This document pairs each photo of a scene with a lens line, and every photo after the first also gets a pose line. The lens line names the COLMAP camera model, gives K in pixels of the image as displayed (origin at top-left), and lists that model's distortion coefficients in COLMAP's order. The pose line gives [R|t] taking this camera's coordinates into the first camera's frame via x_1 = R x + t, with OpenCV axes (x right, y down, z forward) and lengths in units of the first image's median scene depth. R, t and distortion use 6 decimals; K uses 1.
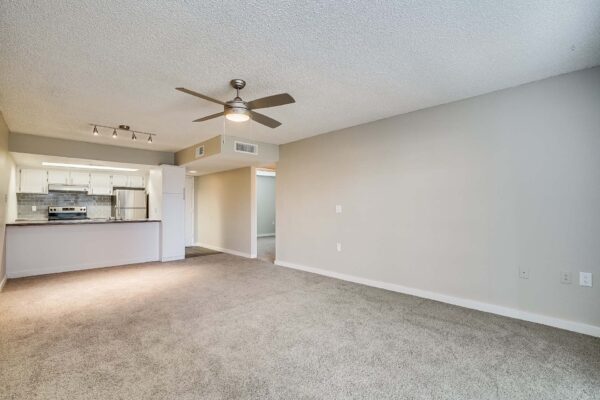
lens RADIAL K [[280.8, 0, 300.6], [0, 280.8, 203.4], [0, 0, 1]] dist [-0.042665, 0.011019]
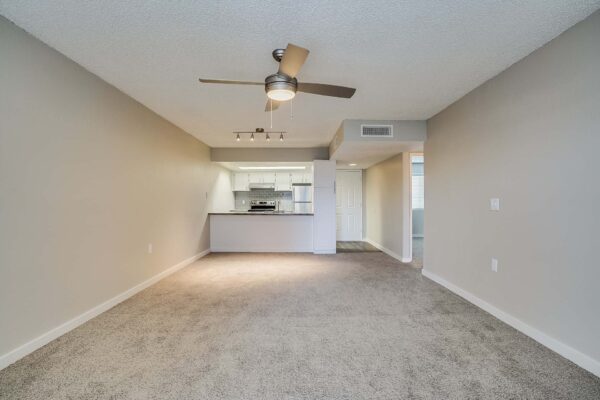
lens RADIAL K [[280.8, 0, 298.5], [0, 280.8, 200.0], [0, 0, 1]] dist [-0.042665, 0.011019]
pose [[0.719287, -0.002931, -0.694707, 0.244868], [0.008091, 0.999959, 0.004157, 0.005522], [0.694666, -0.008611, 0.719281, 0.257284]]
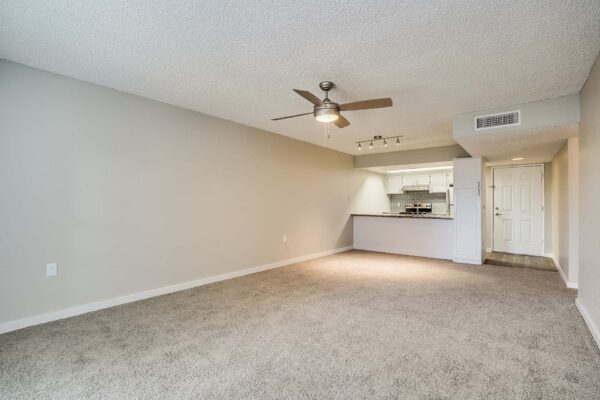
lens RADIAL K [[280.8, 0, 297.3], [0, 280.8, 201.4], [0, 0, 1]] dist [-0.042665, 0.011019]
pose [[0.105337, -0.006130, -0.994418, 0.490117], [0.008761, 0.999948, -0.005236, 0.006443], [0.994398, -0.008161, 0.105385, 0.472512]]
